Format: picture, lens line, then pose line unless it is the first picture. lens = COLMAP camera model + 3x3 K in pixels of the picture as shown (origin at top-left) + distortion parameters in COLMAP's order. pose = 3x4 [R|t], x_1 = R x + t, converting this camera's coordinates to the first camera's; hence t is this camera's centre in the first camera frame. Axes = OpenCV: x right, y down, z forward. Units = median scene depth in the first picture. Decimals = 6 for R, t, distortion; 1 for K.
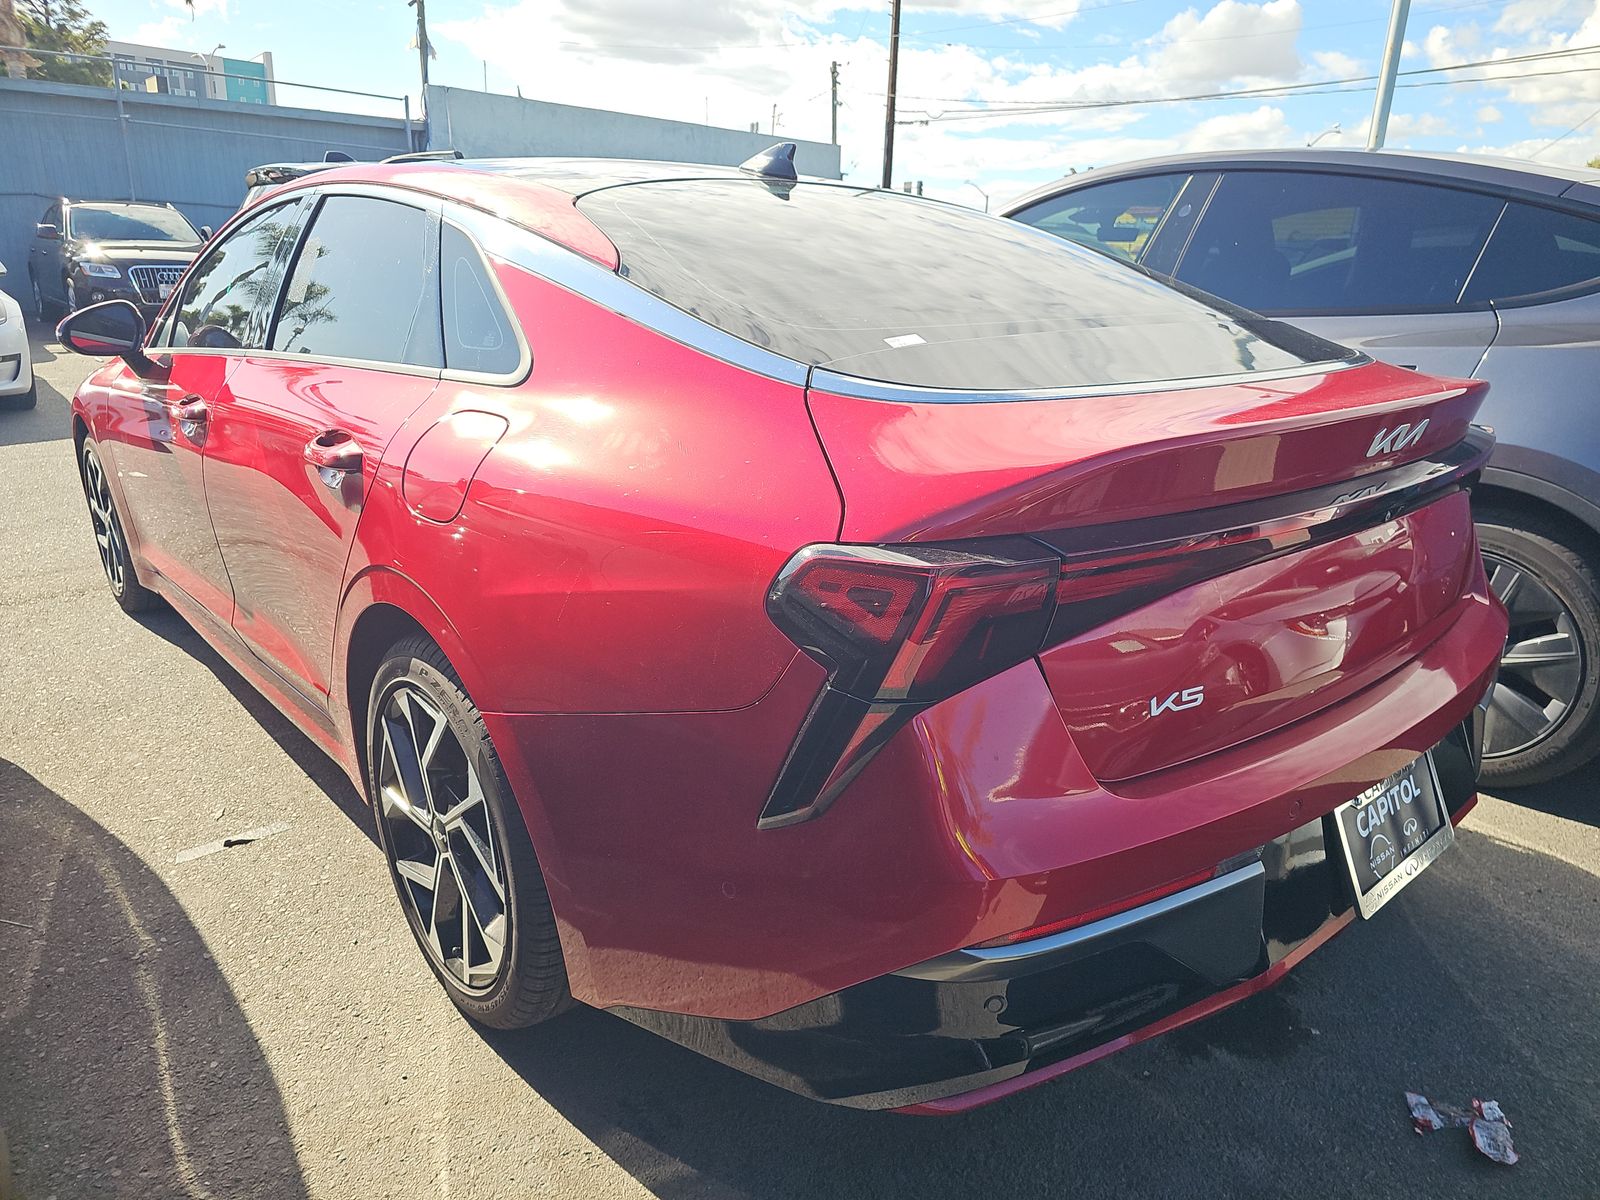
lens RADIAL K [[1071.8, 0, 809.6], [0, 1071.8, 598.6], [0, 0, 1]] dist [0.029863, -0.023373]
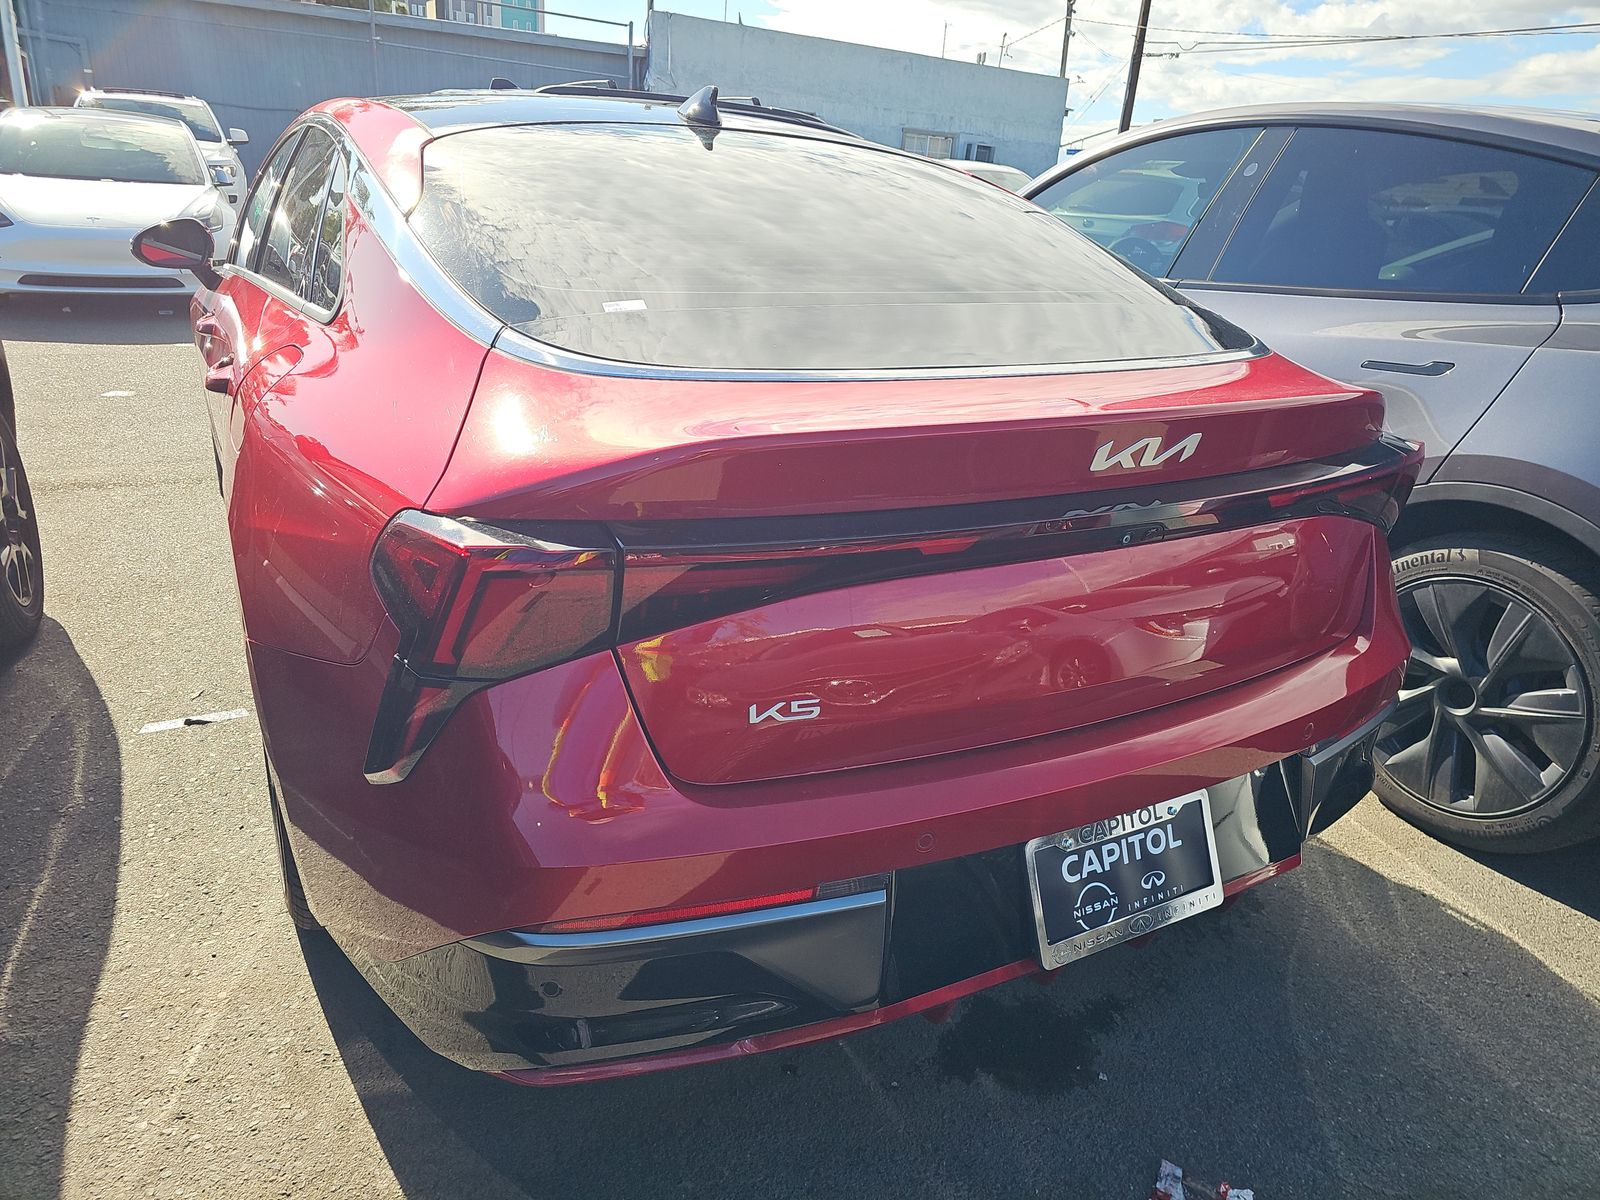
lens RADIAL K [[1071.8, 0, 795.1], [0, 1071.8, 599.6], [0, 0, 1]] dist [0.029863, -0.023373]
pose [[0.975783, 0.112492, -0.187599, 0.266112], [-0.102113, 0.992703, 0.064131, -0.032934], [0.193444, -0.043421, 0.980150, 0.041069]]
